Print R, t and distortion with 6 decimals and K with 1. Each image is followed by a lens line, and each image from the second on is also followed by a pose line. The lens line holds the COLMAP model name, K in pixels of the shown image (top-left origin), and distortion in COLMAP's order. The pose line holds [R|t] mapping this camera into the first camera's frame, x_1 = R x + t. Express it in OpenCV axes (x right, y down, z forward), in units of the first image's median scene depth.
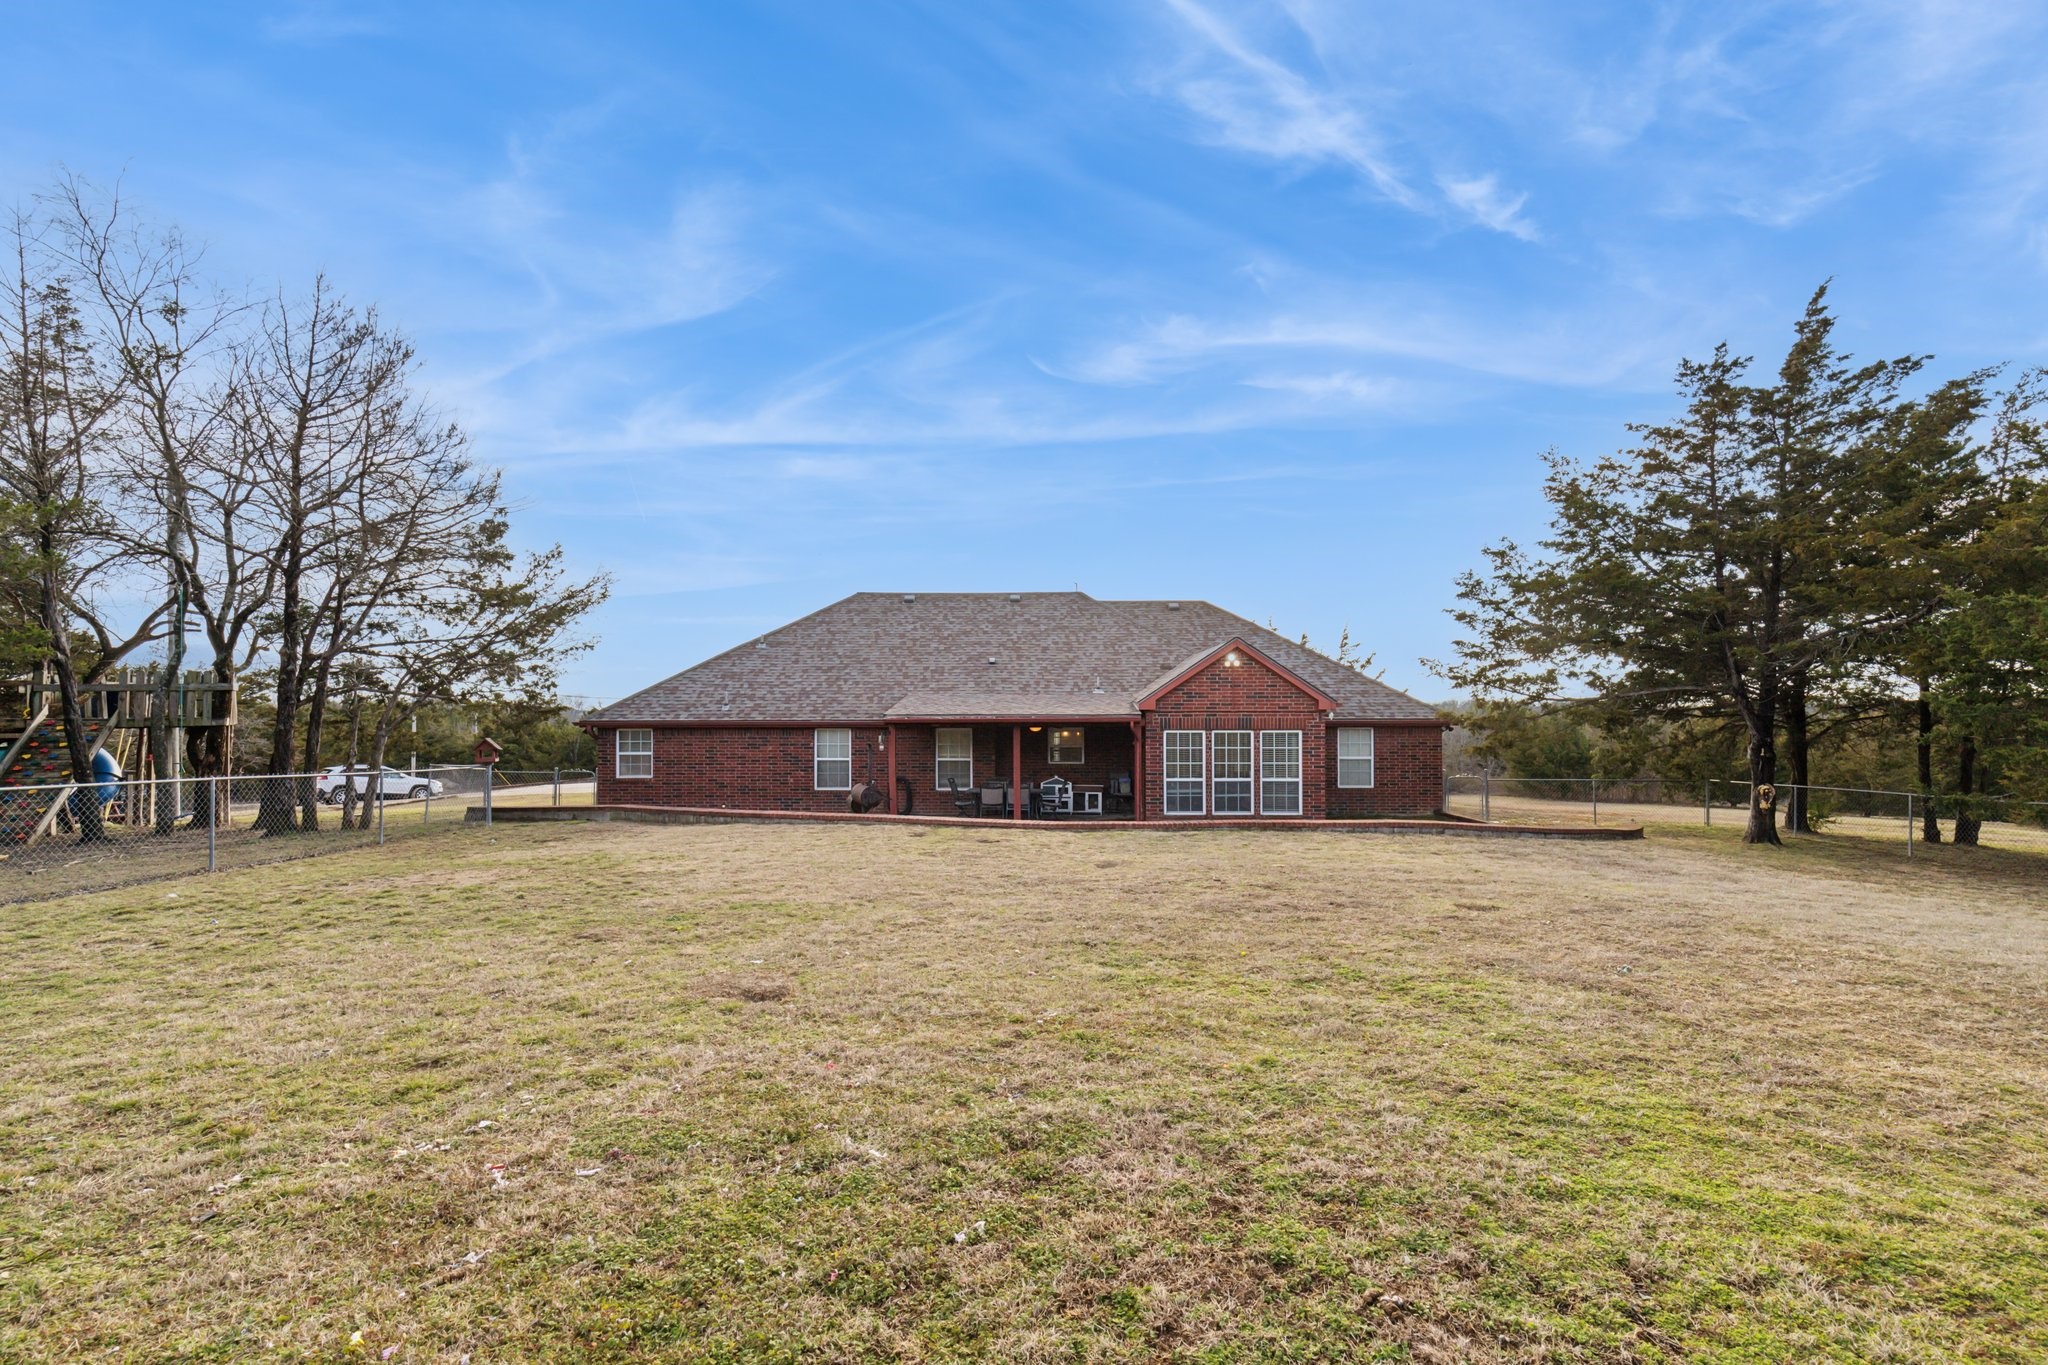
lens RADIAL K [[934.5, 0, 1024.0], [0, 934.5, 682.5], [0, 0, 1]] dist [0.001060, -0.000192]
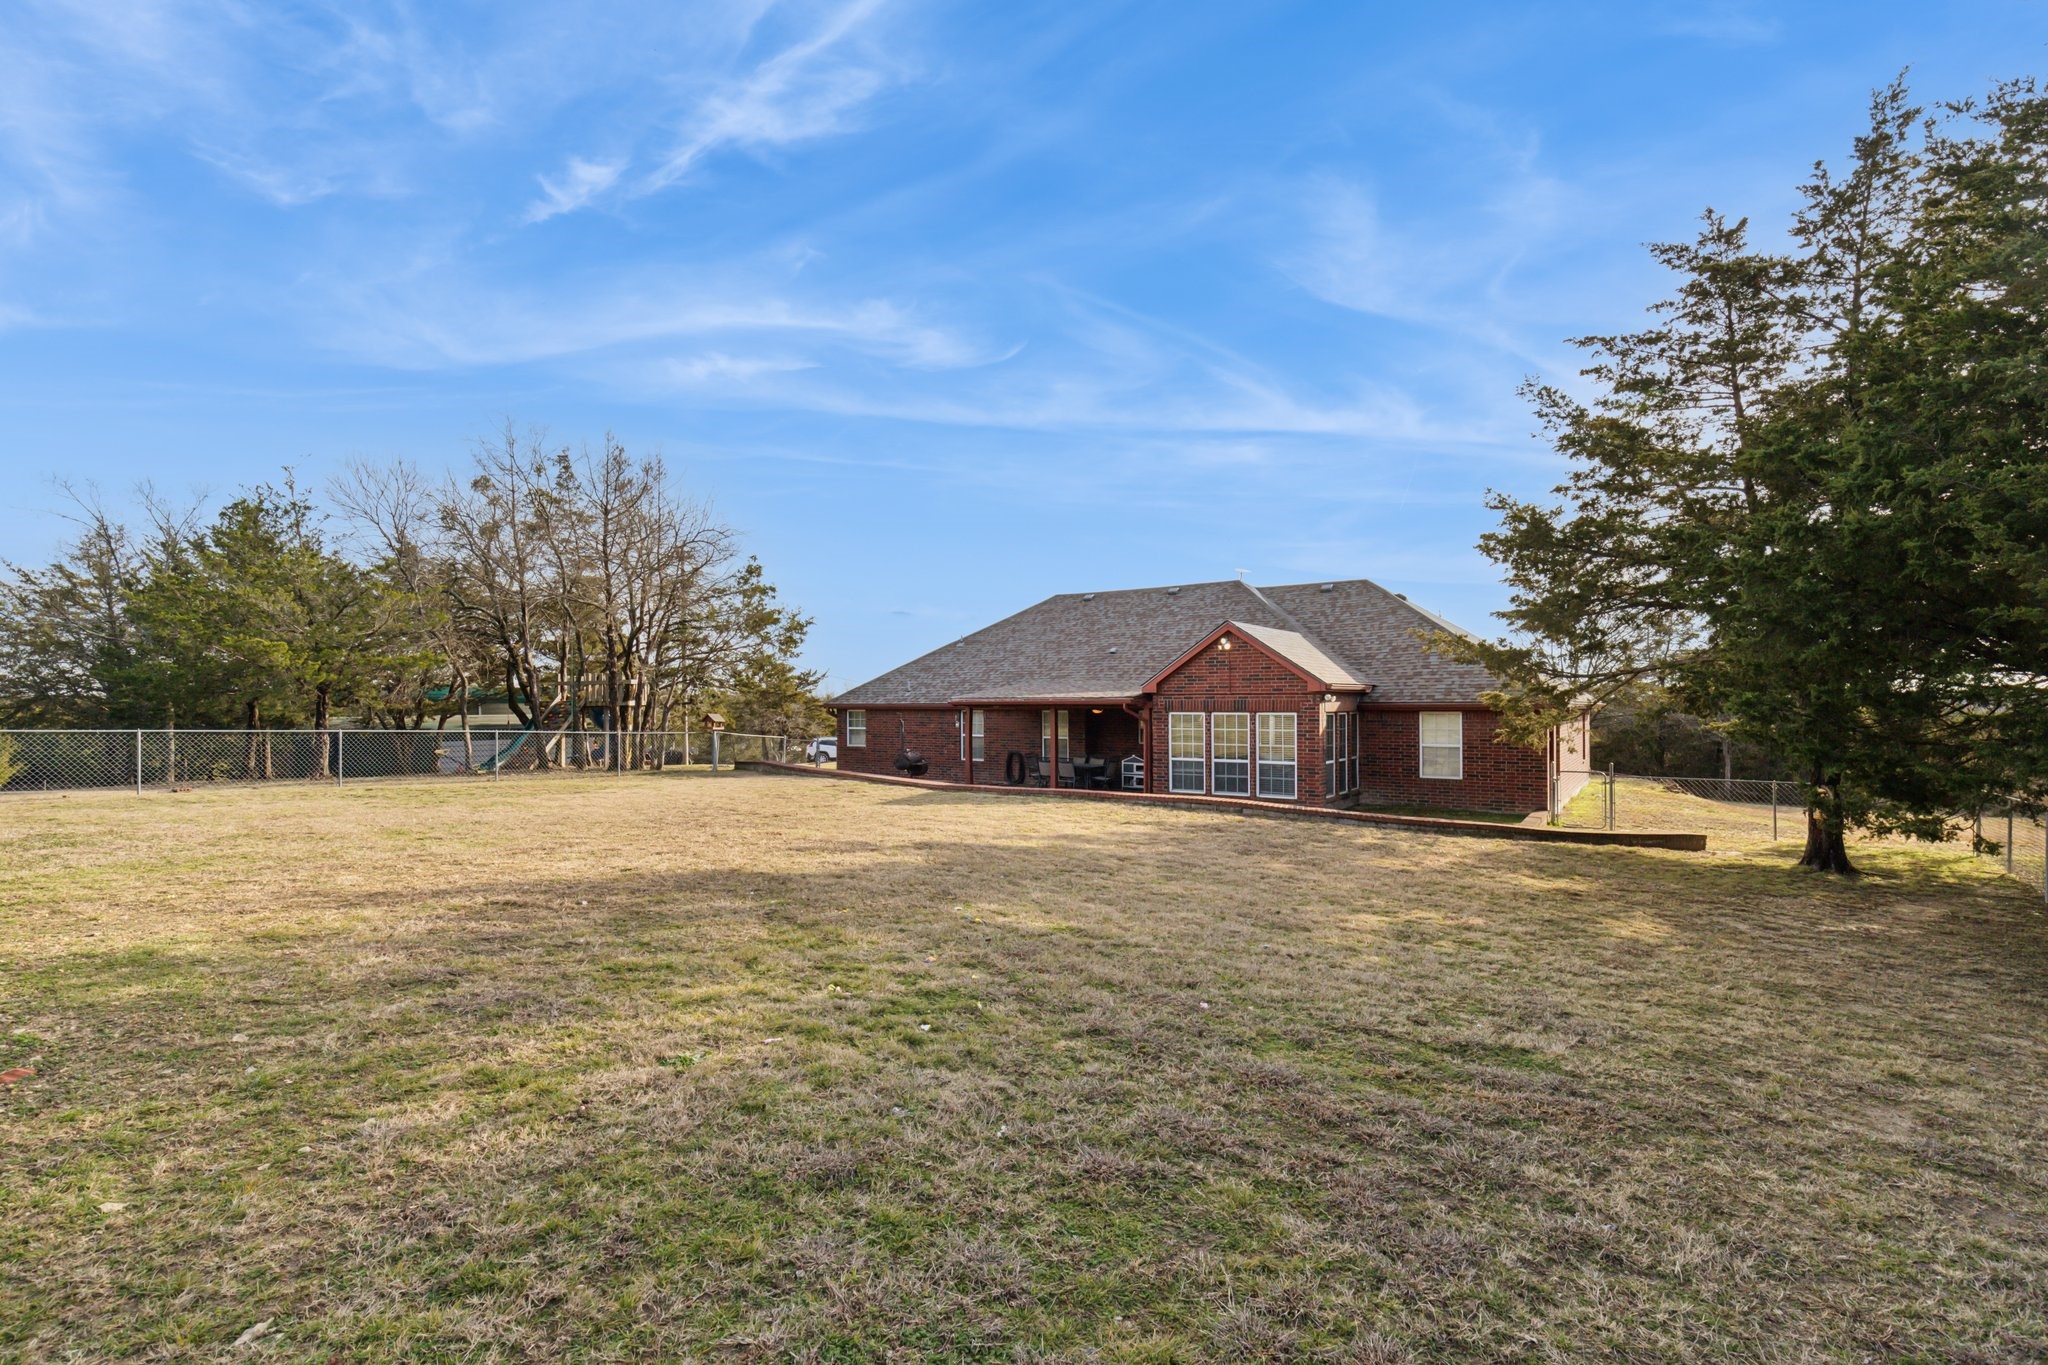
lens RADIAL K [[931.9, 0, 1021.6], [0, 931.9, 708.8], [0, 0, 1]] dist [0.003387, 0.000043]
pose [[0.822293, 0.003693, -0.569052, 0.615401], [0.017483, 0.999343, 0.031749, 0.010228], [0.568795, -0.036056, 0.821688, 0.032868]]
